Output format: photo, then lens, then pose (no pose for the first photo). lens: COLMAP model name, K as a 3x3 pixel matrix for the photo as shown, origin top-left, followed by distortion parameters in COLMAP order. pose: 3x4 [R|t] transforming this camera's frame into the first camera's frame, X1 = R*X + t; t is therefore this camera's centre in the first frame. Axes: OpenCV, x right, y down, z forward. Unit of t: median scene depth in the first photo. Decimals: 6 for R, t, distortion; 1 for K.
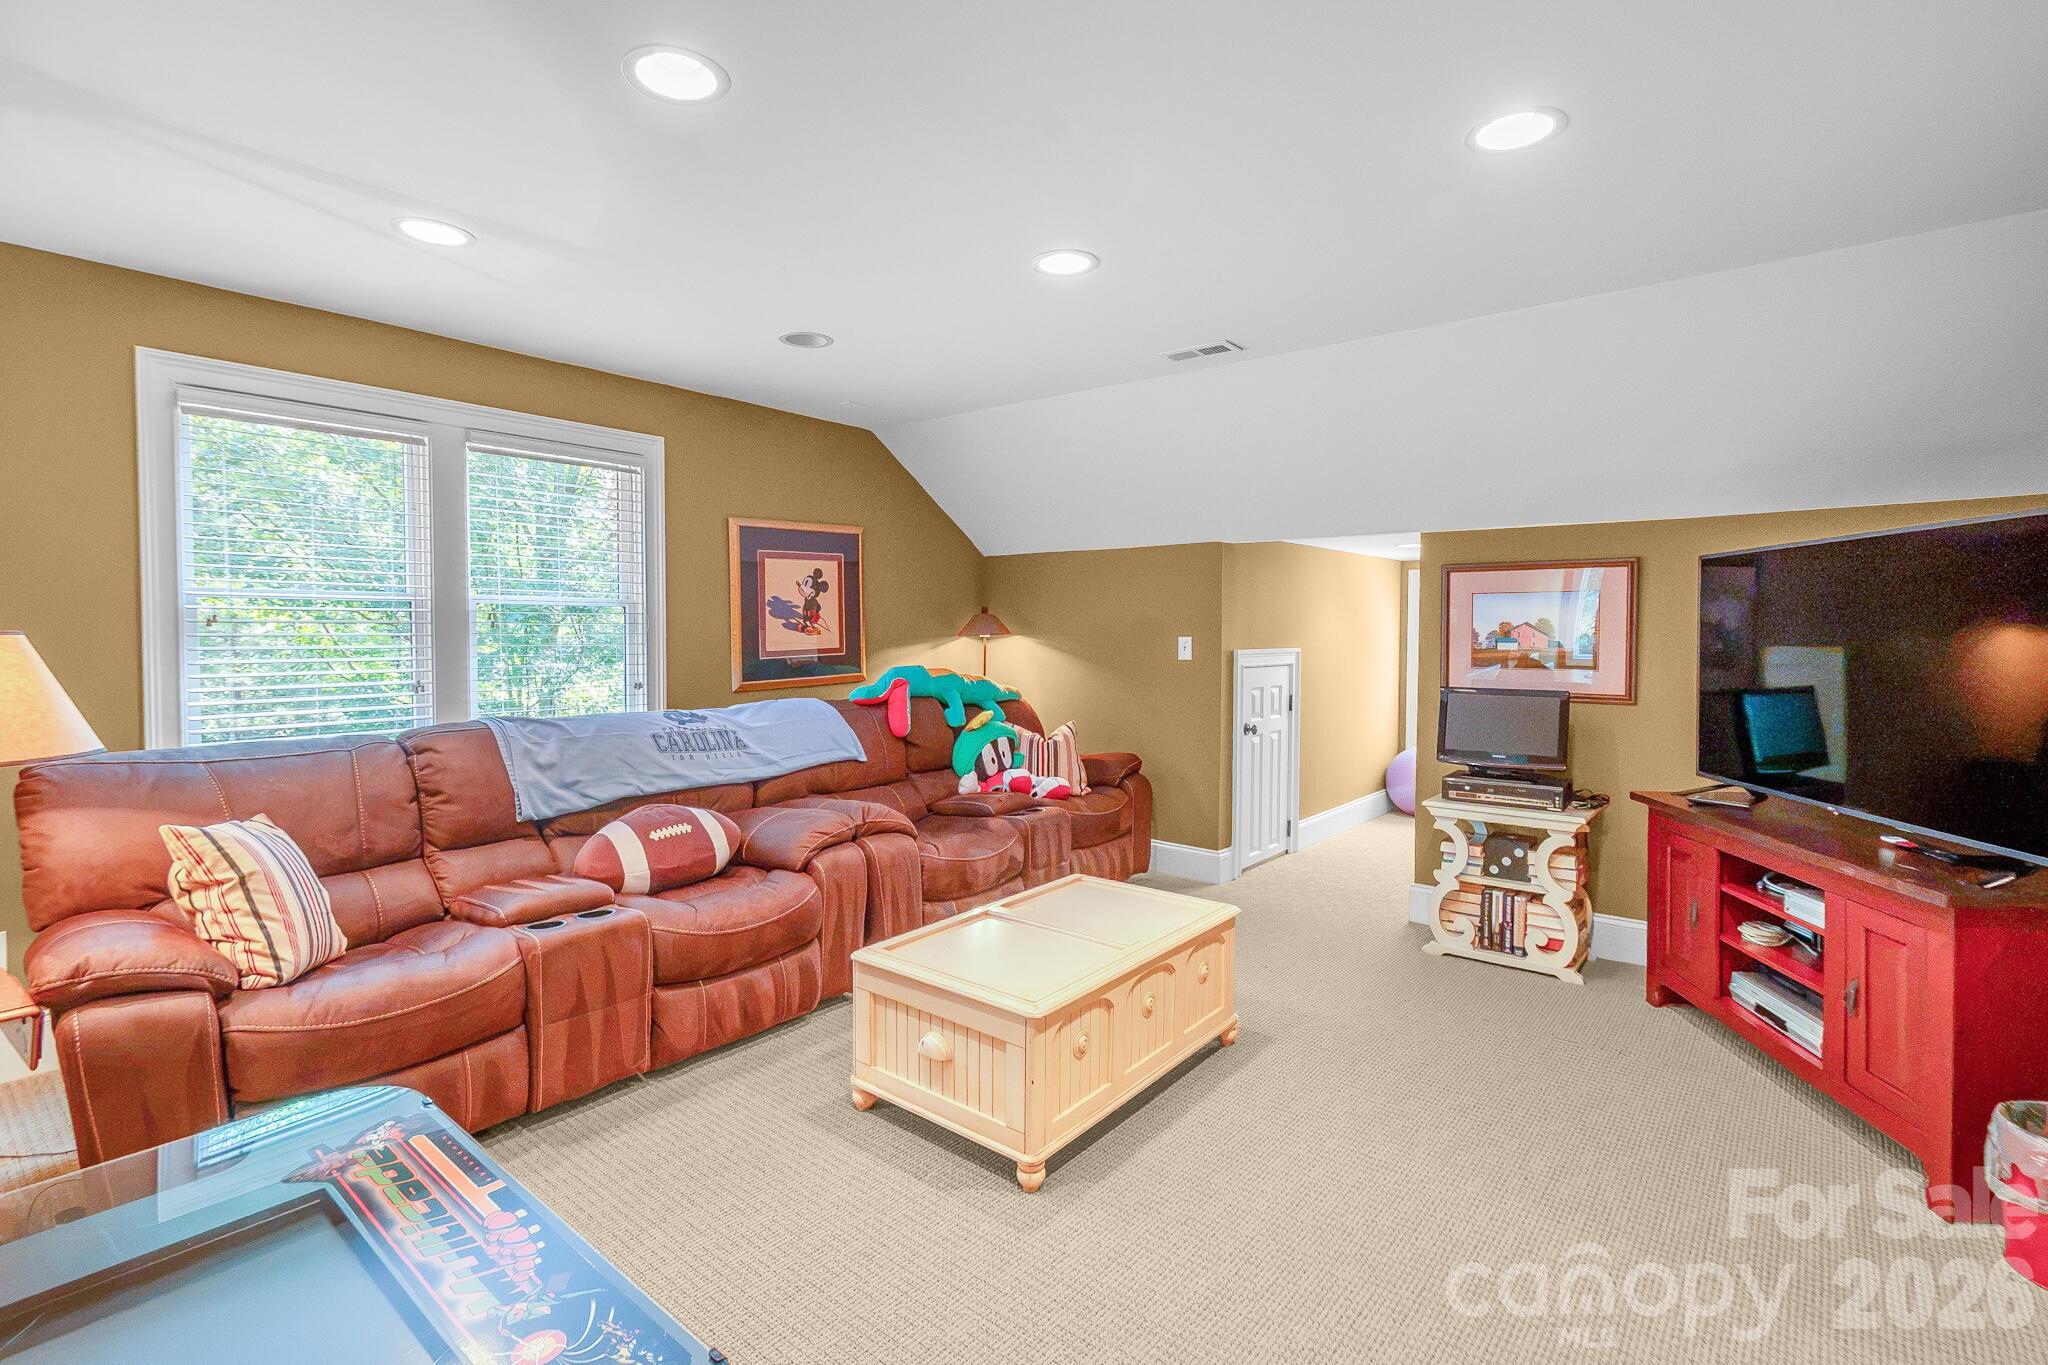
lens RADIAL K [[948.4, 0, 1023.9], [0, 948.4, 649.5], [0, 0, 1]] dist [0.001653, 0.000243]
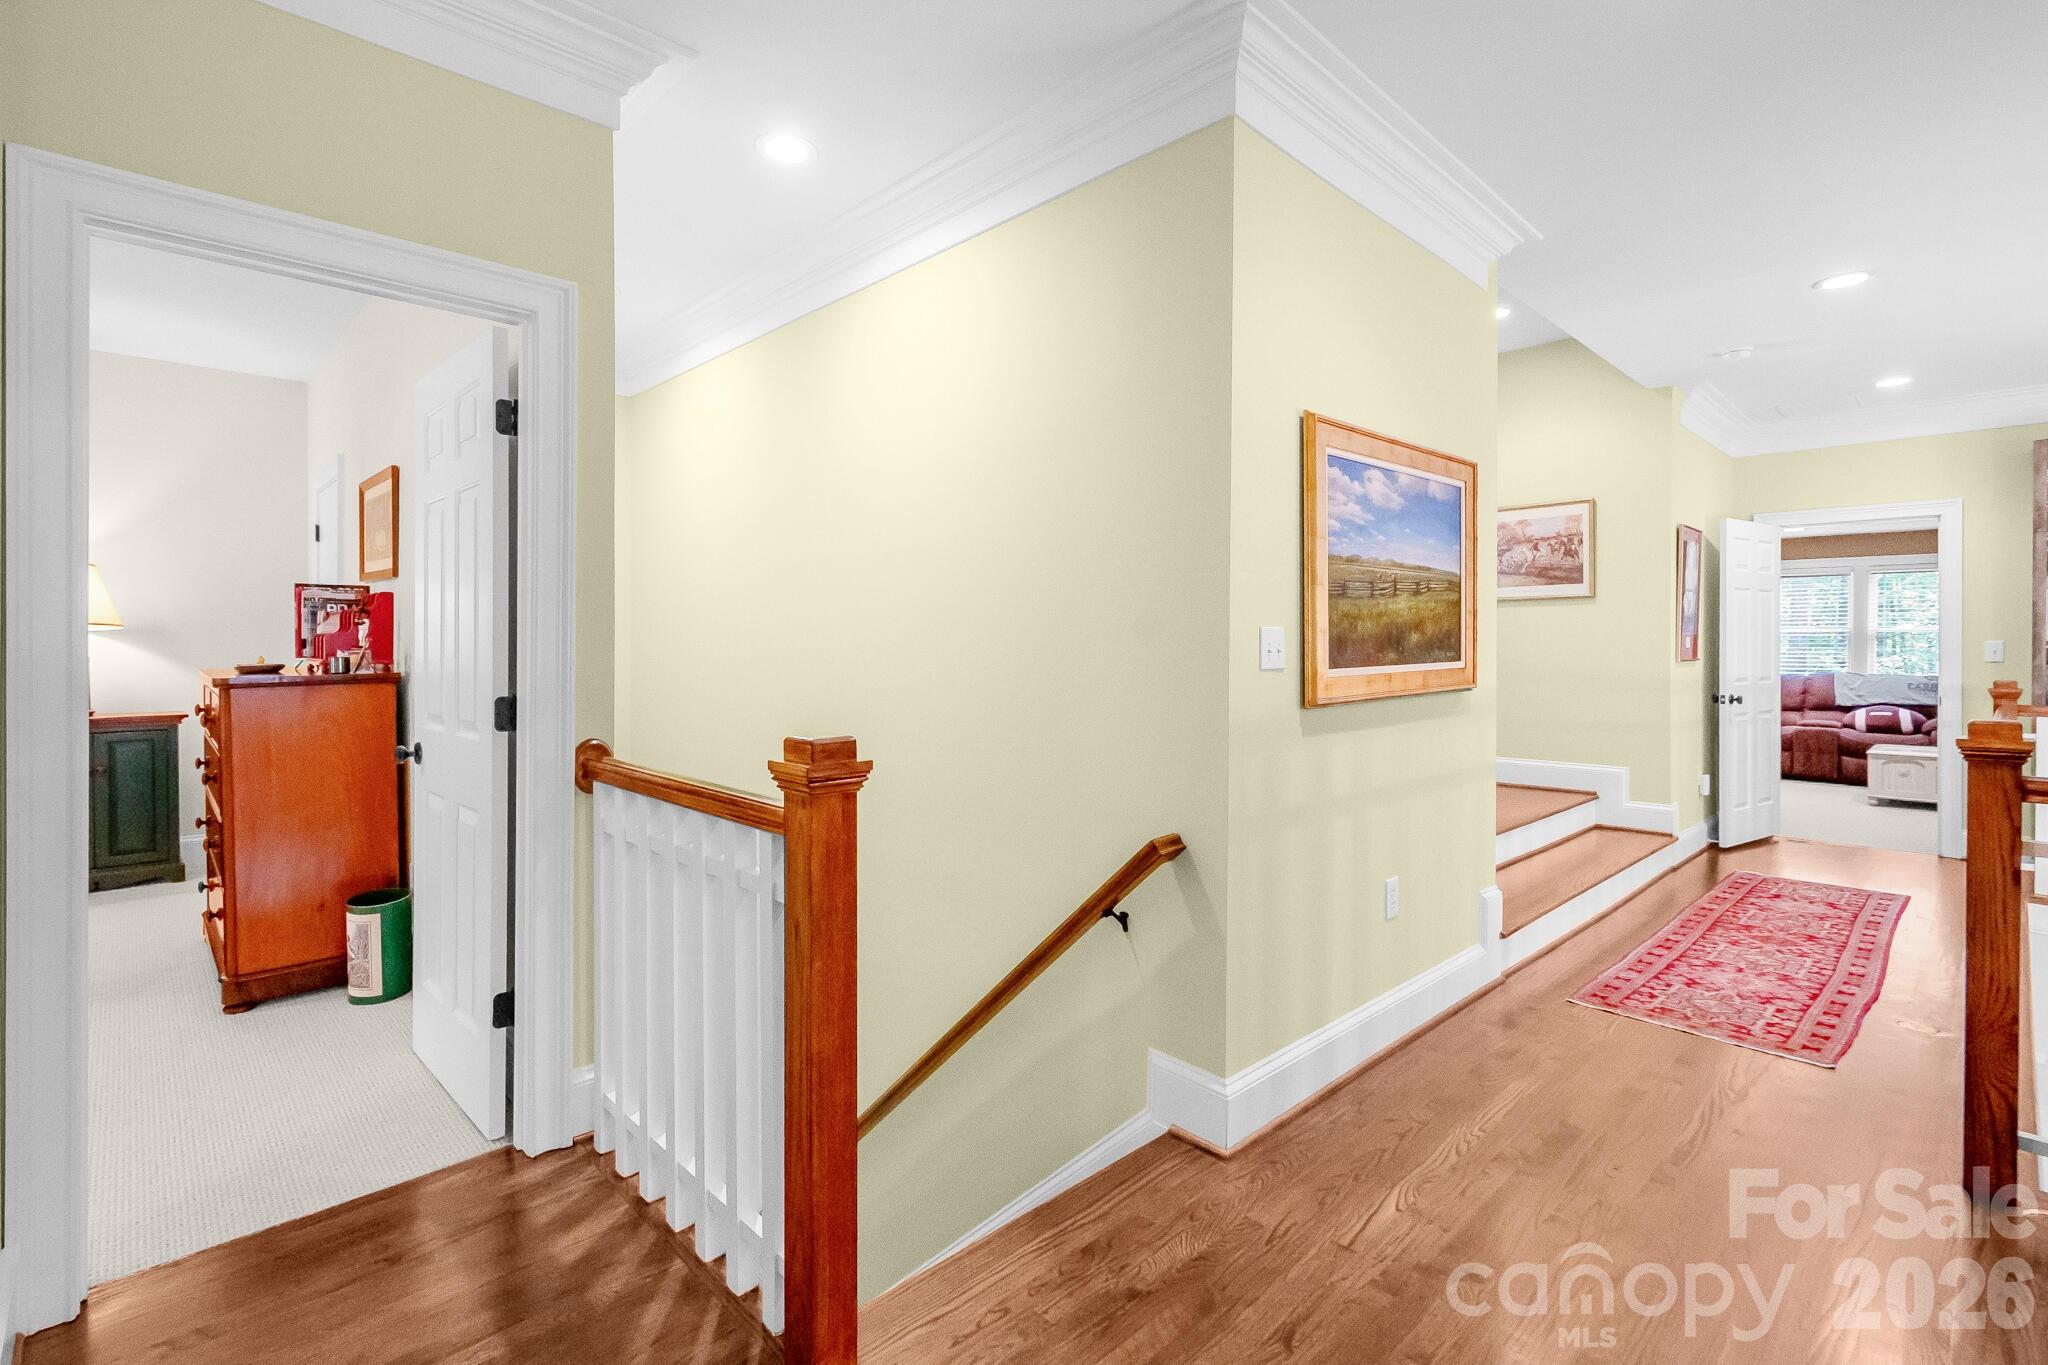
lens RADIAL K [[948.4, 0, 1023.9], [0, 948.4, 649.5], [0, 0, 1]] dist [0.001653, 0.000243]
pose [[-0.122208, 0.003181, -0.992499, 2.753843], [-0.017883, 0.999825, 0.005406, 0.033305], [0.992343, 0.018410, -0.122130, -1.182912]]
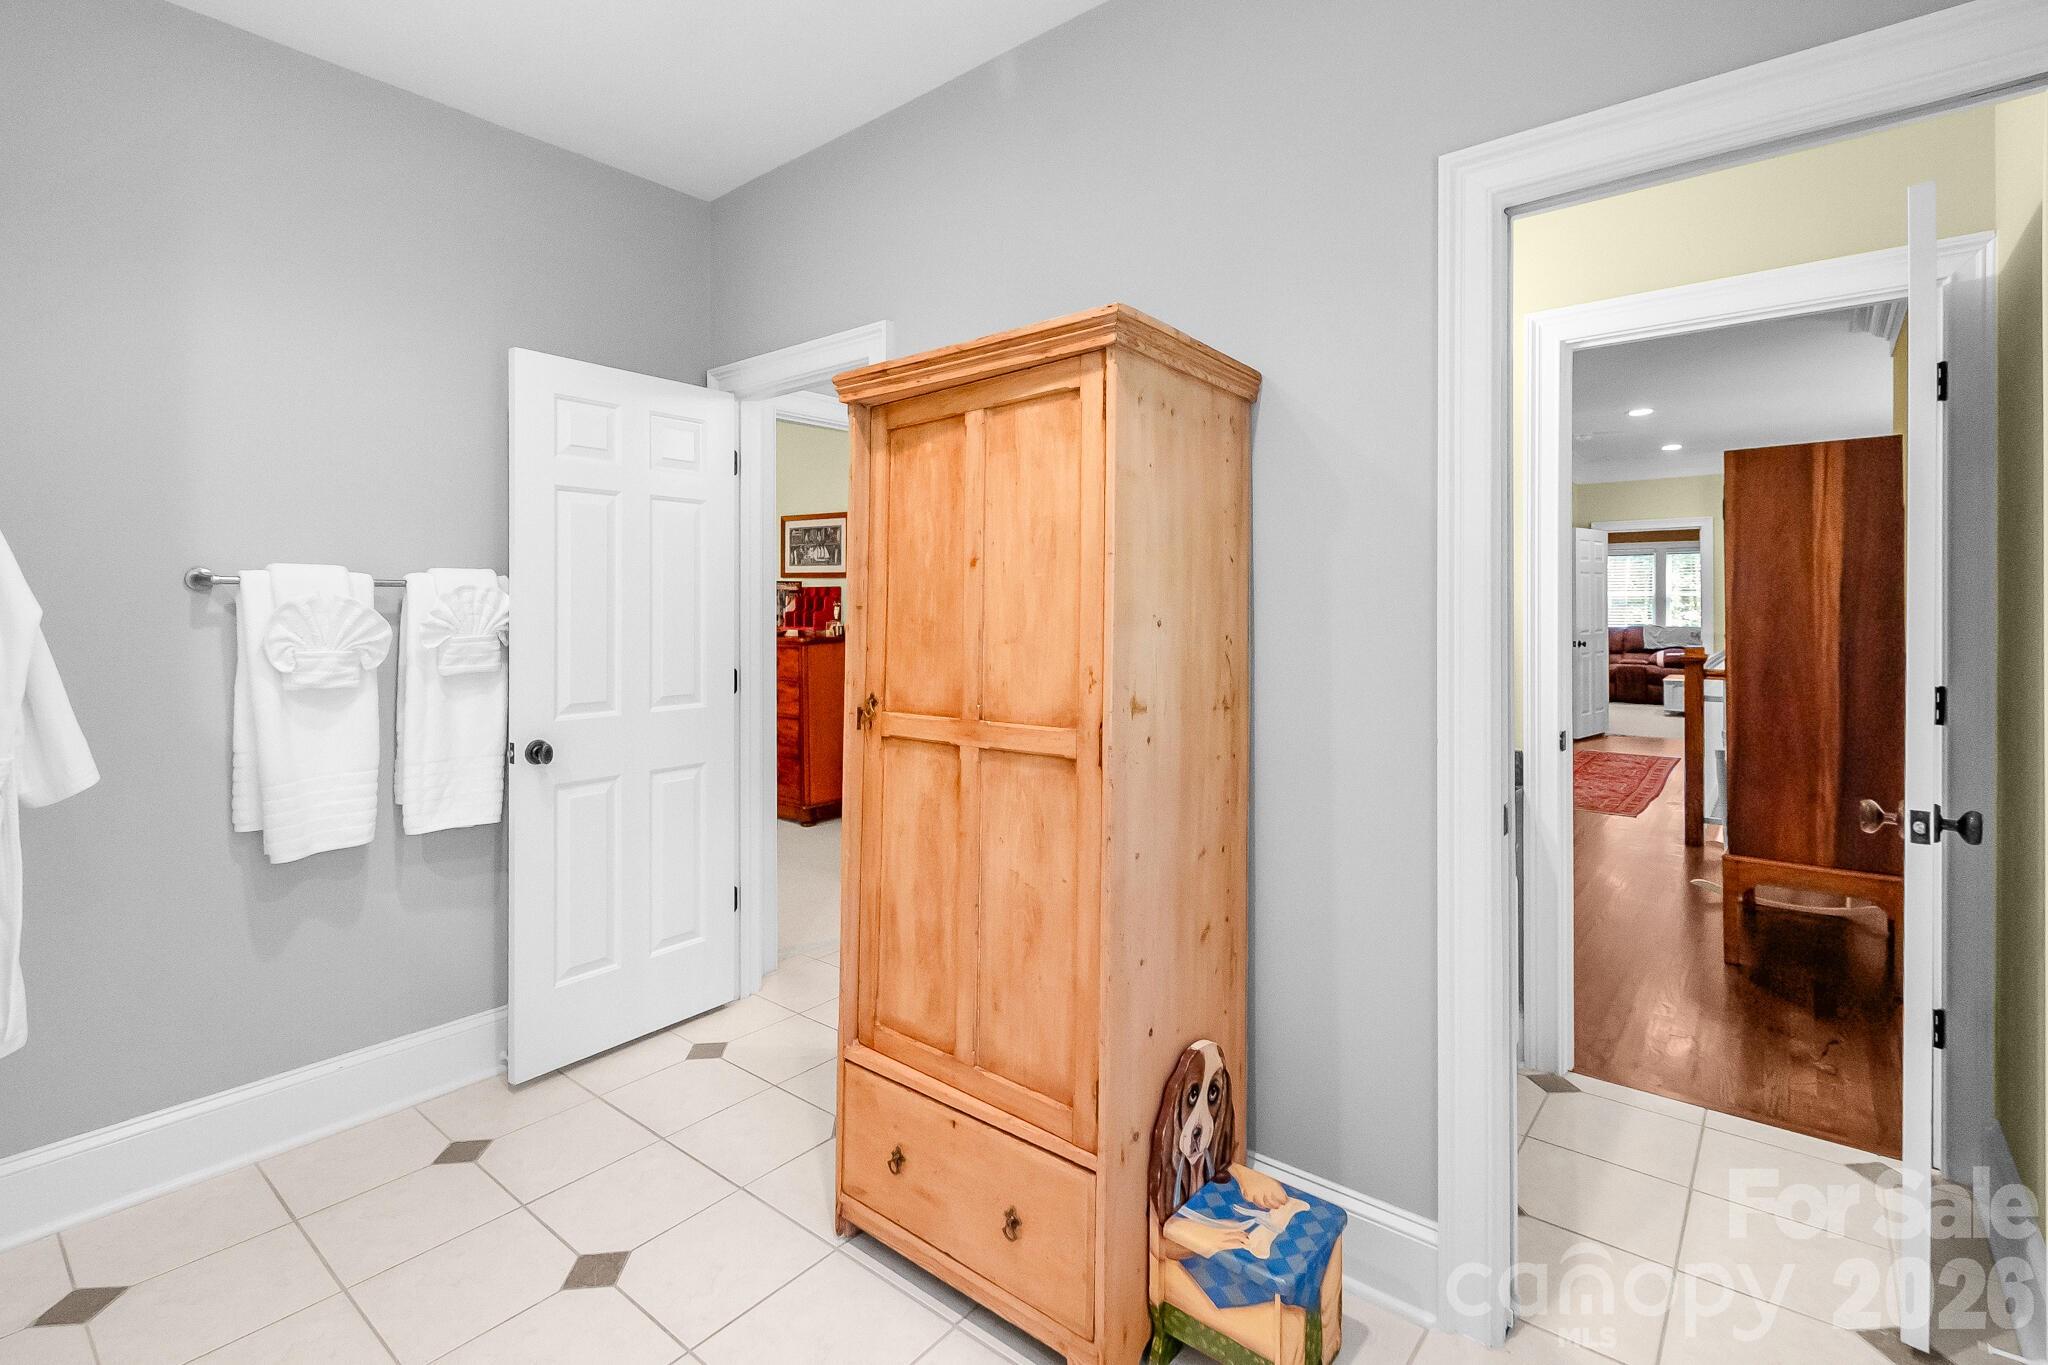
lens RADIAL K [[941.5, 0, 1023.2], [0, 941.5, 610.7], [0, 0, 1]] dist [0.000216, 0.000012]
pose [[-0.003613, 0.004912, -0.999981, 3.670504], [-0.010148, 0.999936, 0.004948, 0.017073], [0.999942, 0.010165, -0.003563, -1.755552]]
